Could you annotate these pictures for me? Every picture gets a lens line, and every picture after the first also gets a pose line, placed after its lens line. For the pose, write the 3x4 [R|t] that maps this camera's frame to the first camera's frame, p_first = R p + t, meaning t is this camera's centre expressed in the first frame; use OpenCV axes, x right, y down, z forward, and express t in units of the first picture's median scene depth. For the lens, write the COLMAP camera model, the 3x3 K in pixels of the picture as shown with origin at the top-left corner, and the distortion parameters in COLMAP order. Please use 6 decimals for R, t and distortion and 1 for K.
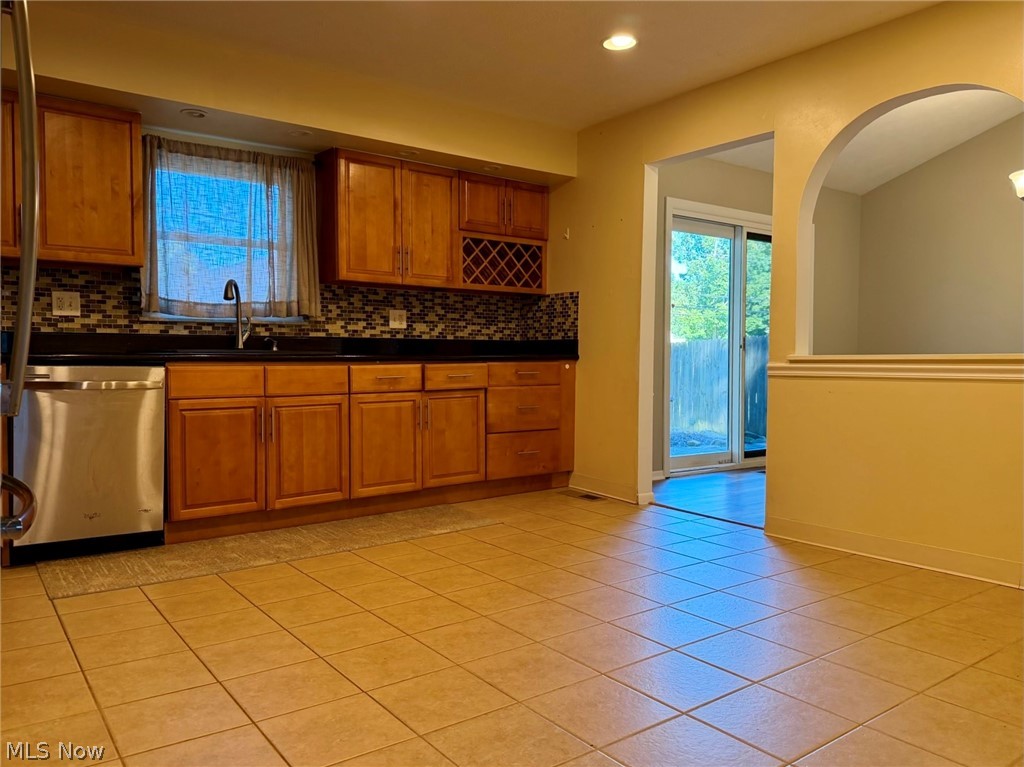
lens RADIAL K [[748.7, 0, 501.8], [0, 748.7, 397.0], [0, 0, 1]] dist [0.035102, -0.037296]
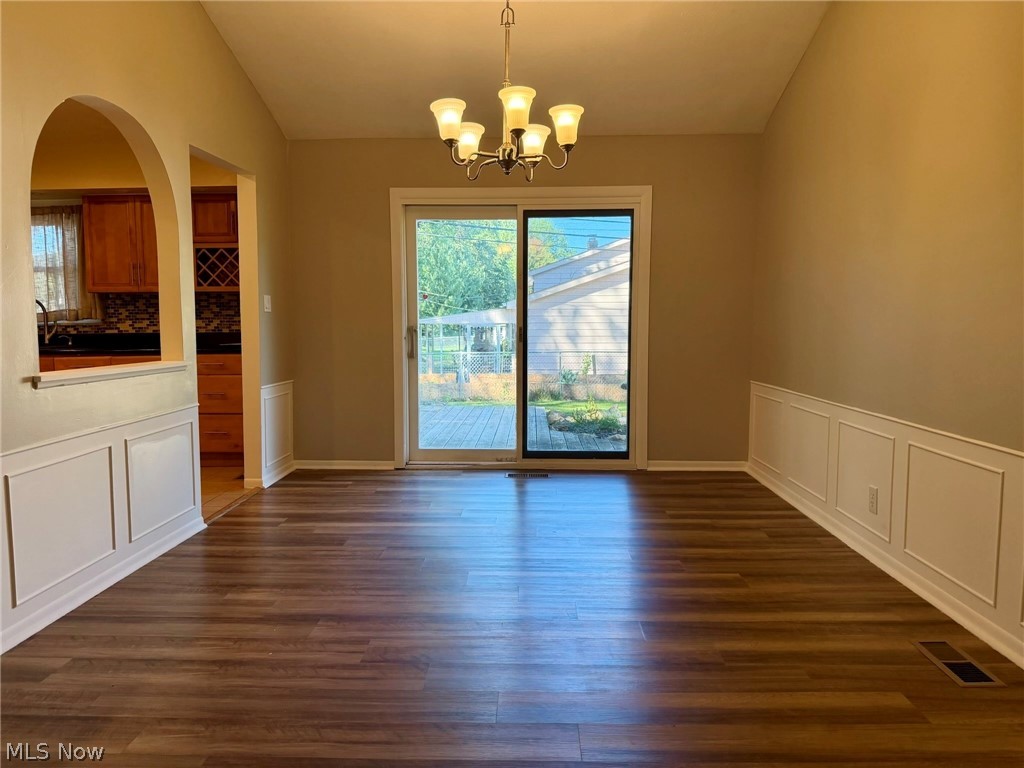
lens RADIAL K [[748.7, 0, 510.6], [0, 748.7, 383.5], [0, 0, 1]] dist [0.035102, -0.037296]
pose [[0.783448, 0.041793, -0.620050, 1.165437], [-0.020536, 0.998932, 0.041382, -0.061124], [0.621117, -0.019687, 0.783470, 0.385327]]
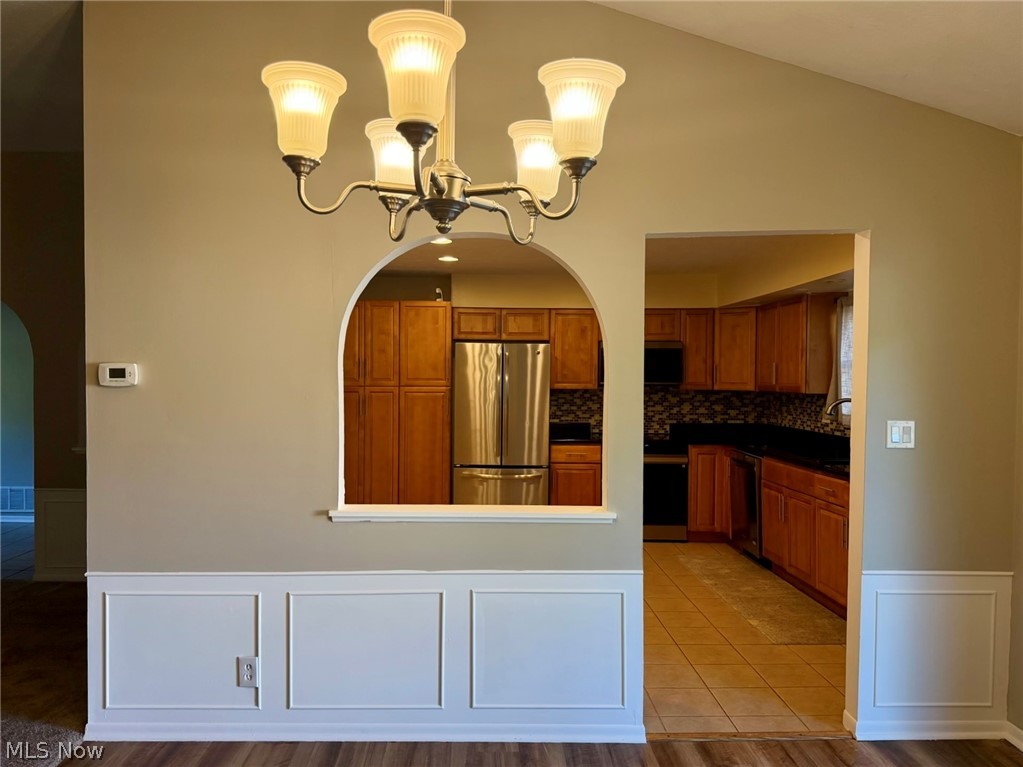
lens RADIAL K [[748.0, 0, 474.3], [0, 748.0, 379.9], [0, 0, 1]] dist [0.035102, -0.037296]
pose [[-0.597490, -0.002720, -0.801872, 0.947810], [-0.044902, 0.998539, 0.030071, -0.177763], [0.800619, 0.053973, -0.596739, 1.129217]]
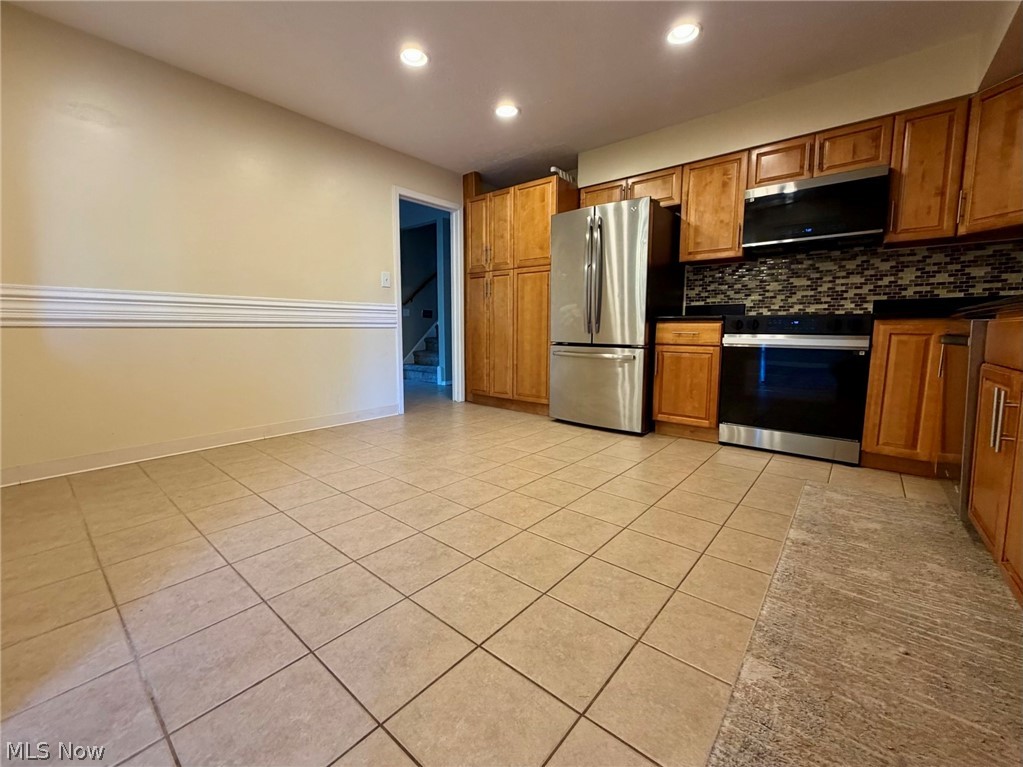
lens RADIAL K [[419.5, 0, 490.2], [0, 419.5, 371.2], [0, 0, 1]] dist [-0.003365, 0.000199]
pose [[-0.975530, 0.016829, -0.219222, 0.111408], [-0.016338, 0.988761, 0.148608, -0.032933], [0.219259, 0.148553, -0.964291, 1.008525]]
